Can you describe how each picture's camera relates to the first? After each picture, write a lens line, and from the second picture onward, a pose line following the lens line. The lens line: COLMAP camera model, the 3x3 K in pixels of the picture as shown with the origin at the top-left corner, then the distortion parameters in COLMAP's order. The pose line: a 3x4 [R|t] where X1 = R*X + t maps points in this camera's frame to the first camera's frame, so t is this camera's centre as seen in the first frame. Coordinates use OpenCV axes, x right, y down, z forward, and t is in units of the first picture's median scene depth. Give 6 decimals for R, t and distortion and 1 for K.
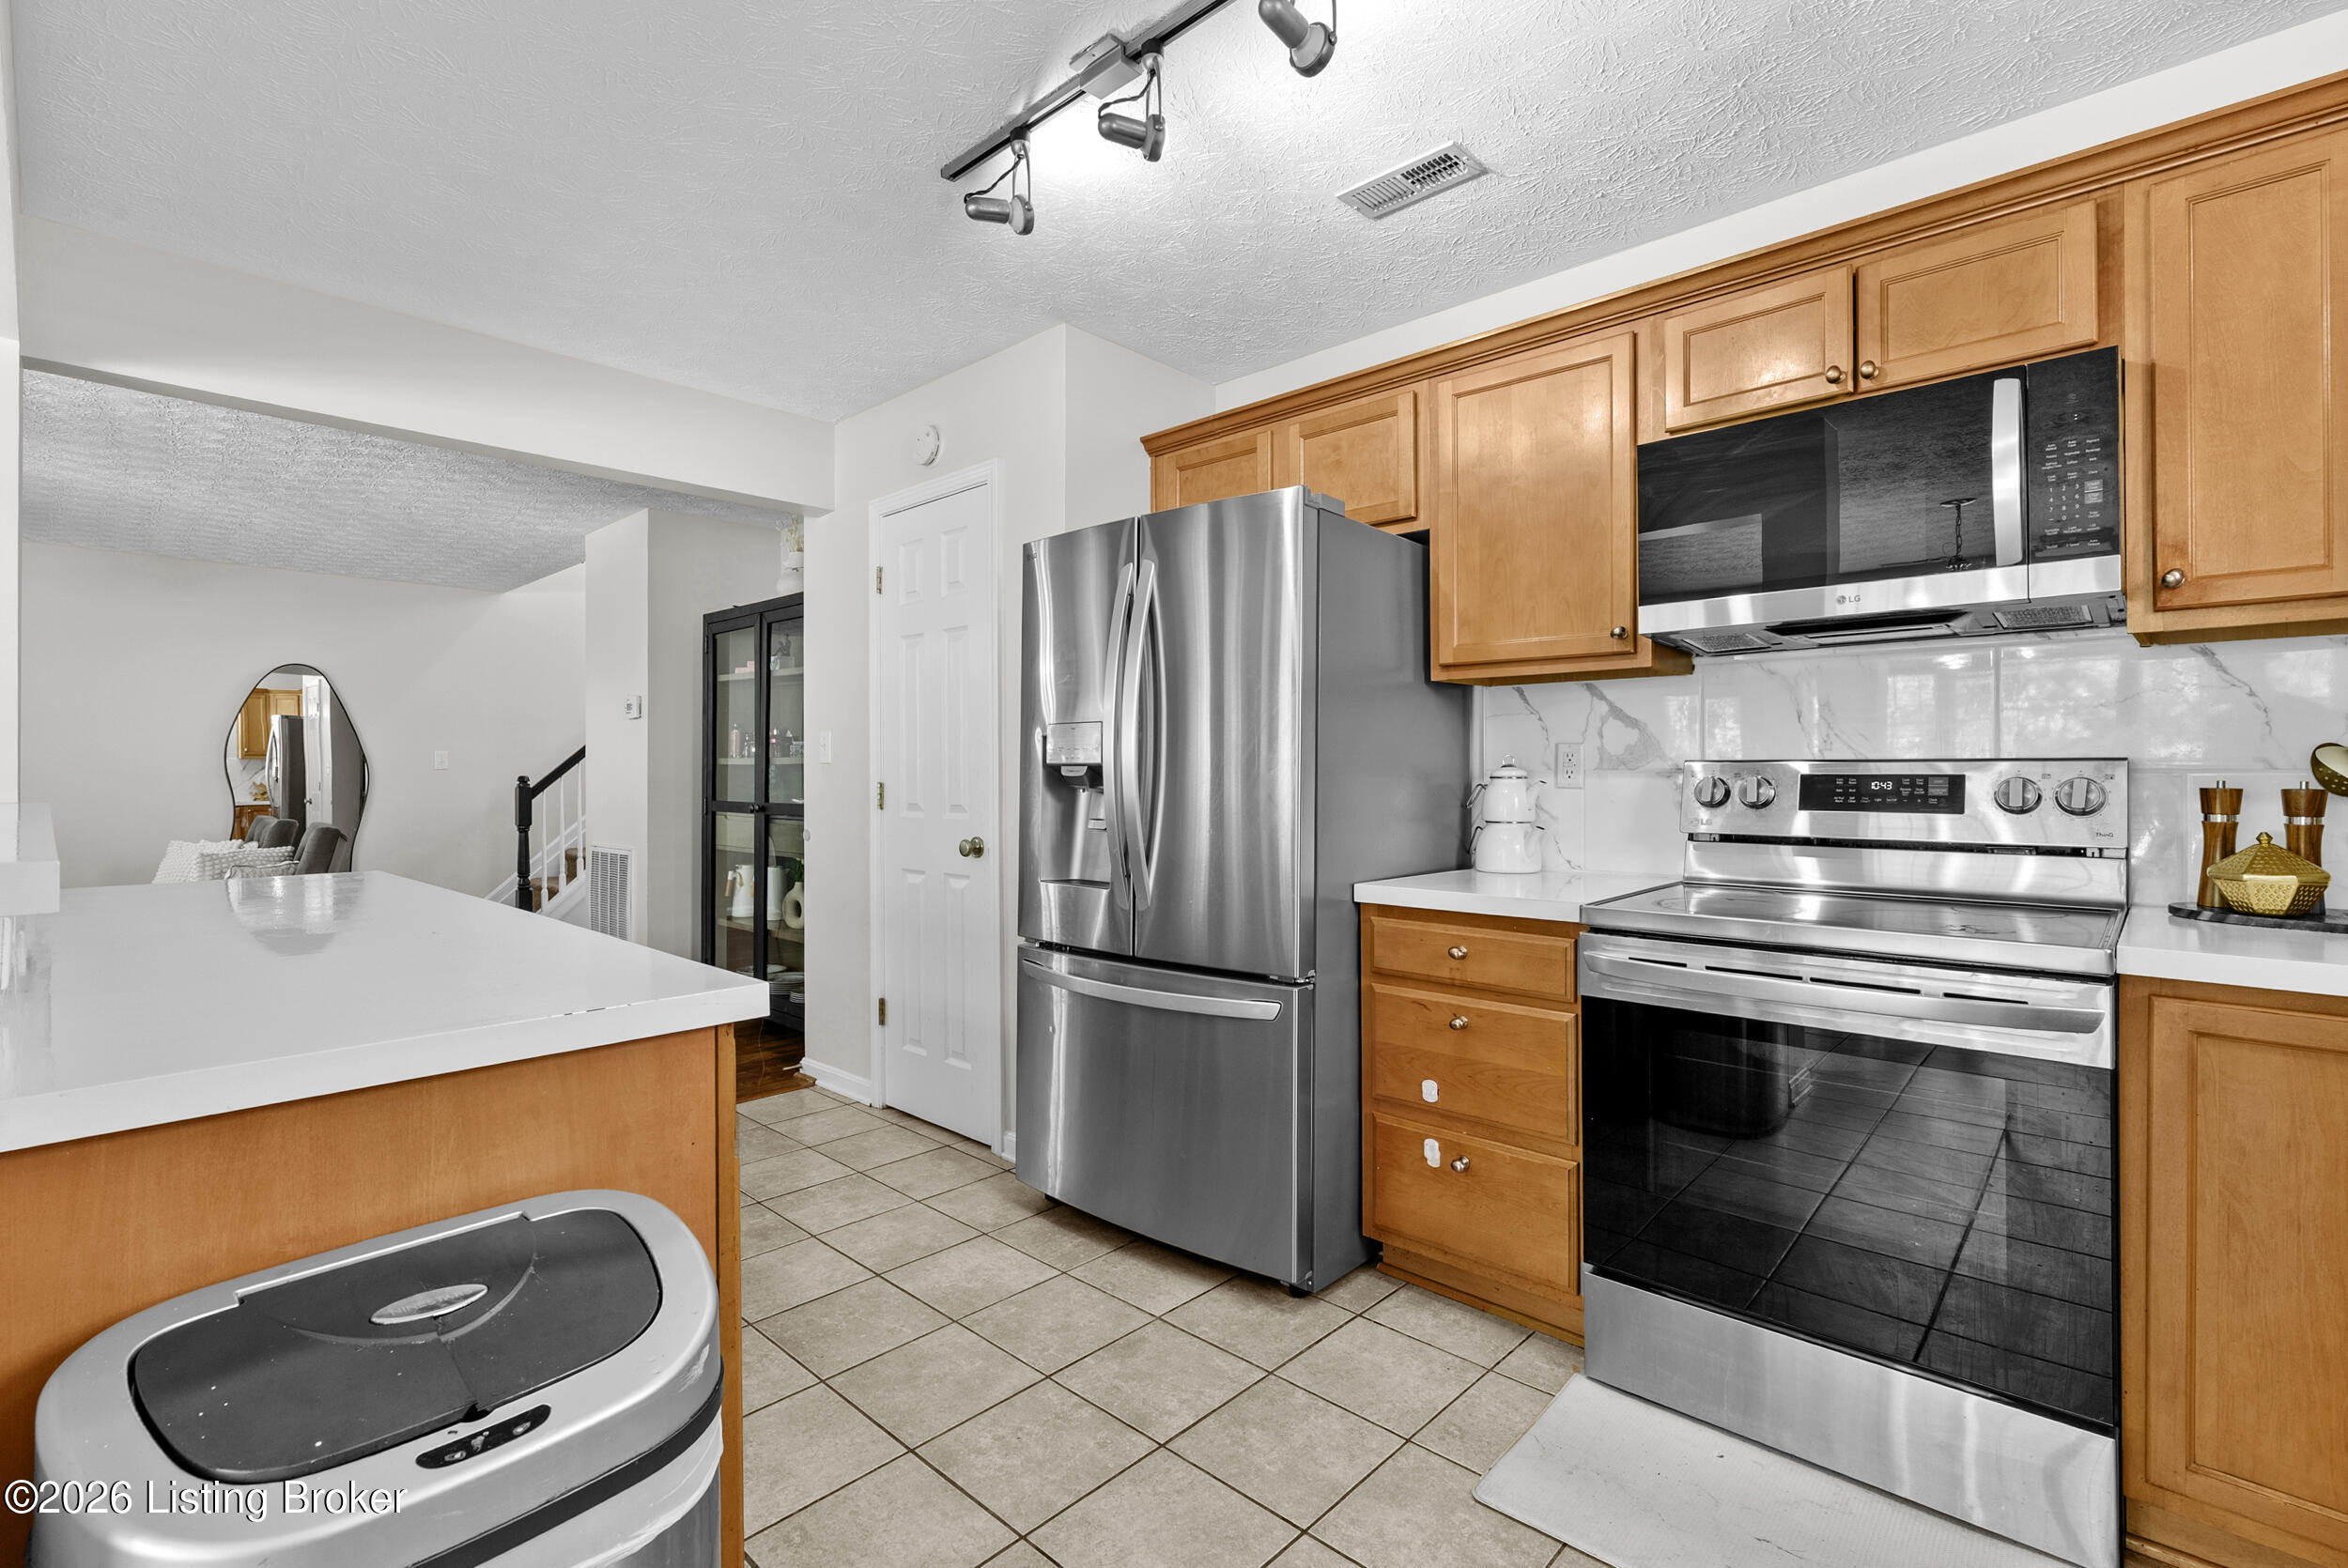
lens RADIAL K [[1058.9, 0, 1174.9], [0, 1058.9, 766.2], [0, 0, 1]] dist [-0.005746, 0.001426]
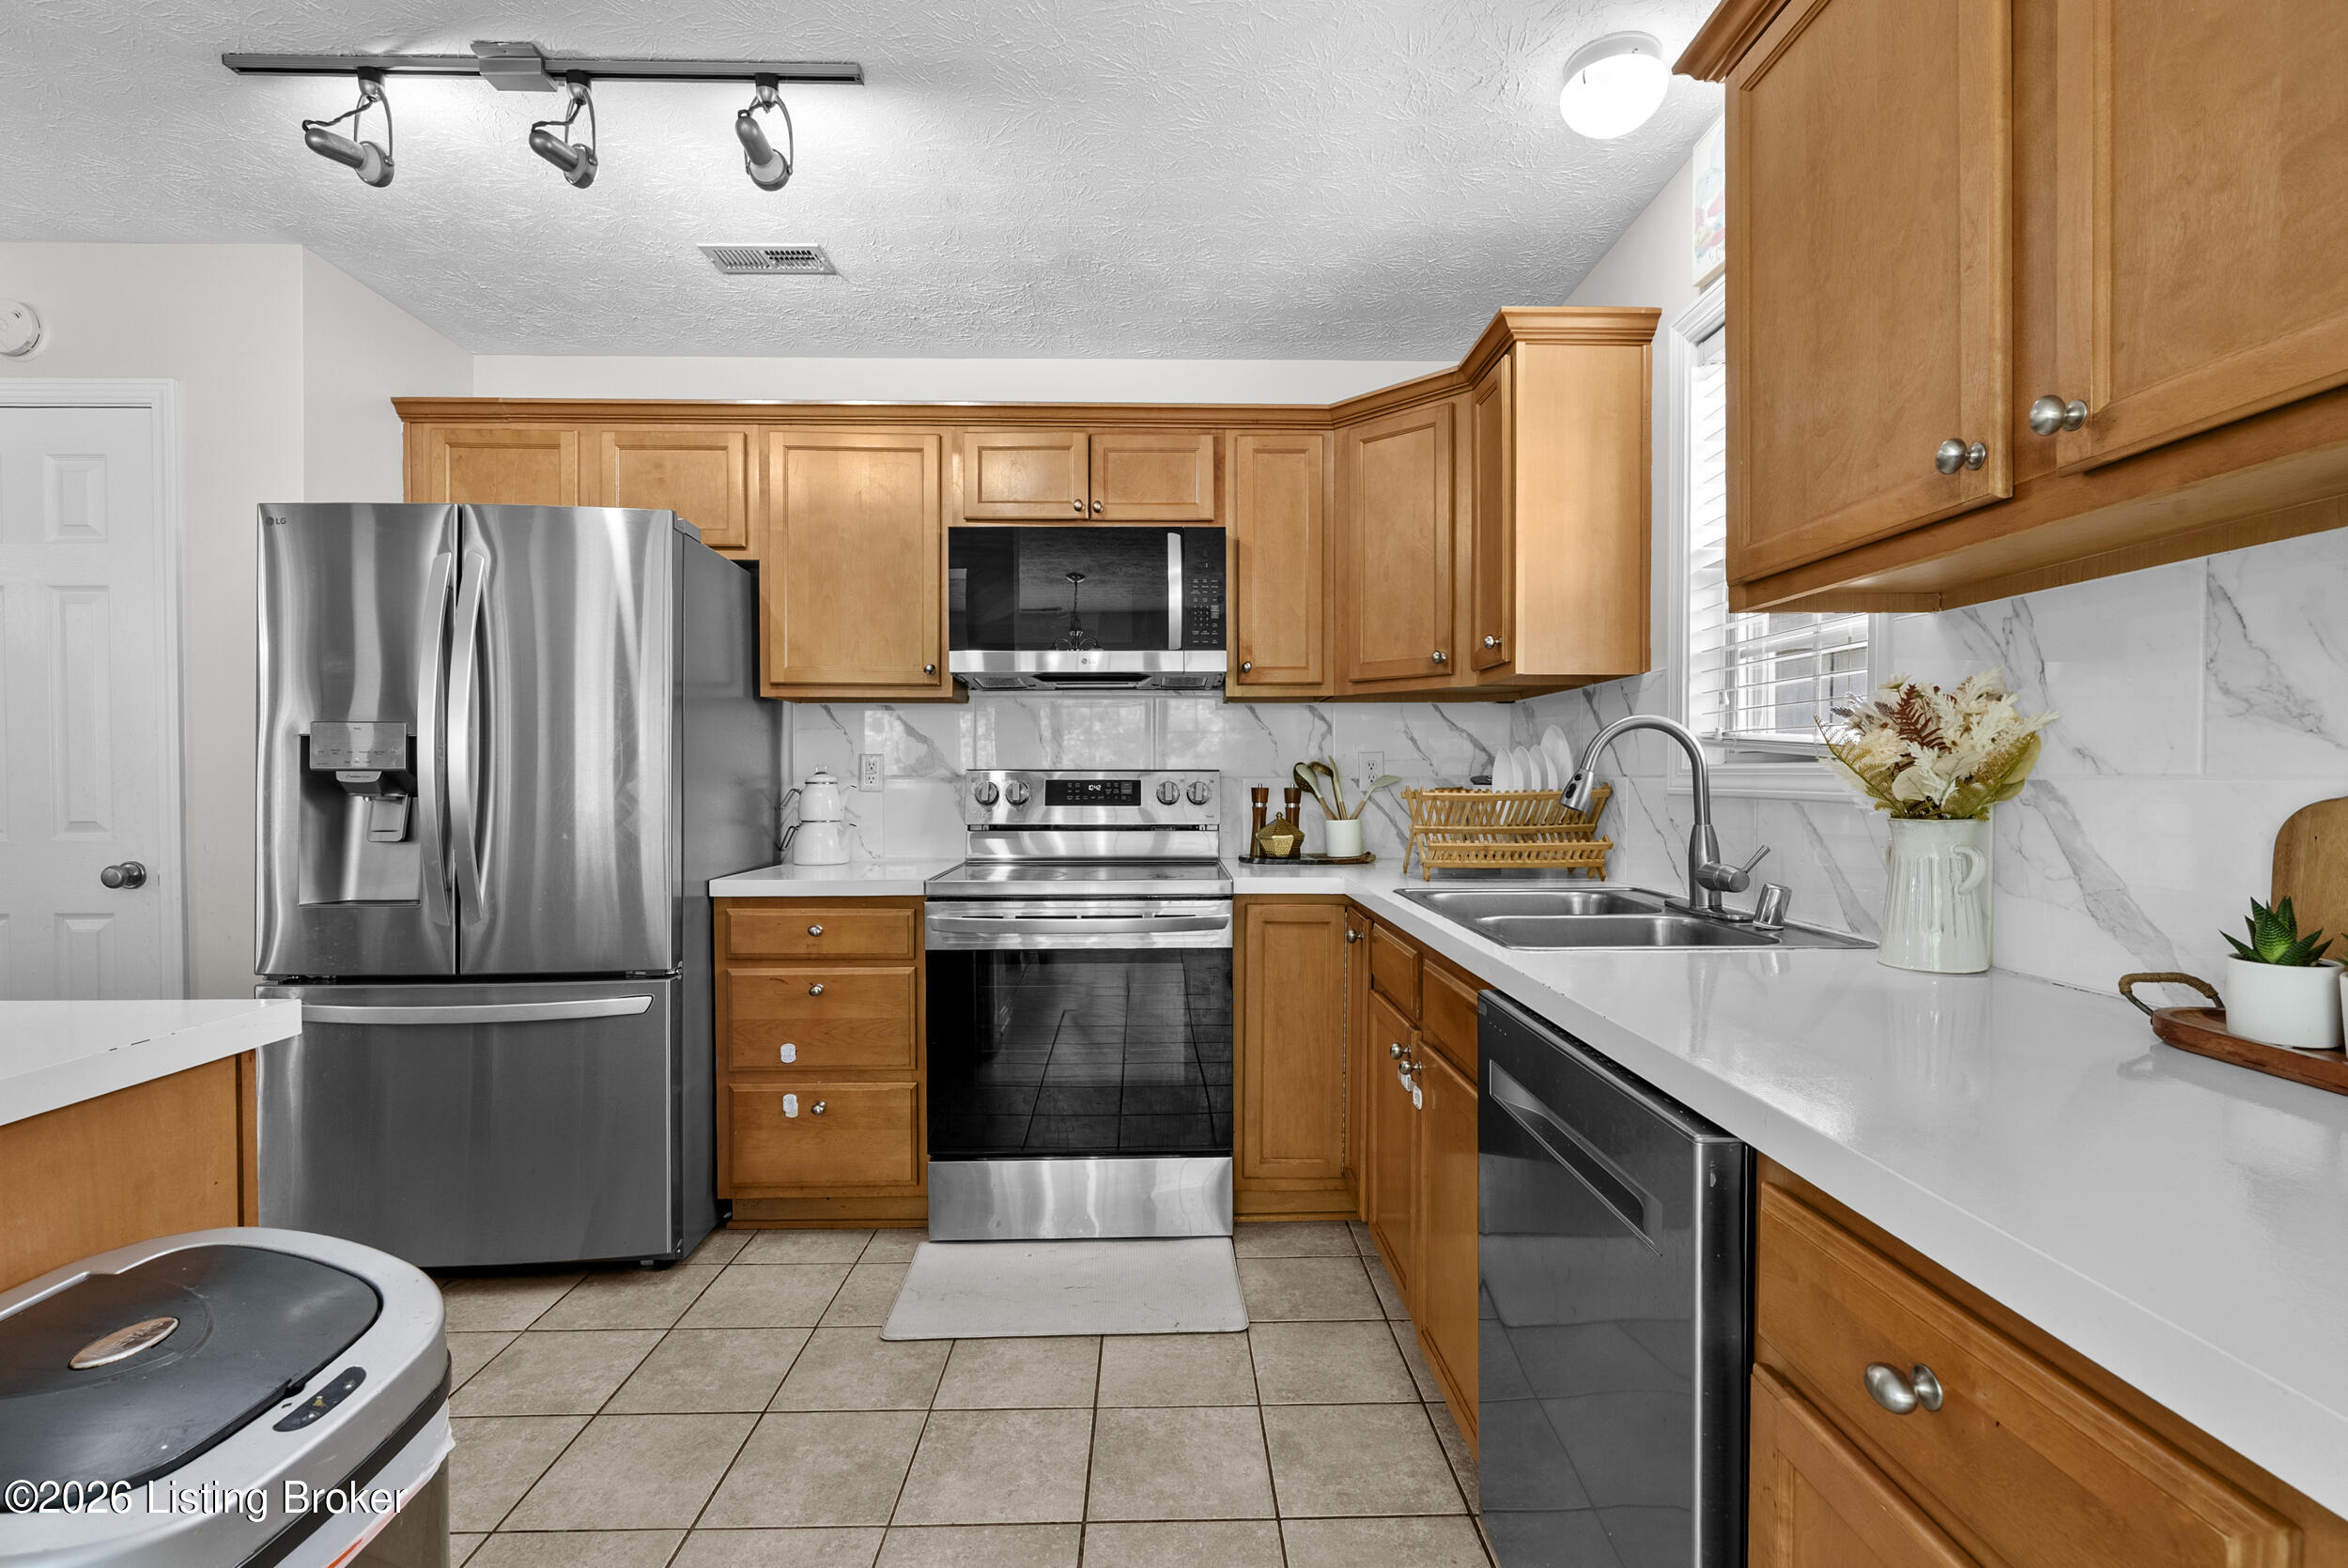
lens RADIAL K [[1058.9, 0, 1175.2], [0, 1058.9, 783.9], [0, 0, 1]] dist [-0.005746, 0.001426]
pose [[0.715259, -0.003361, 0.698851, -0.288619], [-0.003967, 0.999953, 0.008869, -0.000194], [-0.698848, -0.009116, 0.715212, -0.134185]]
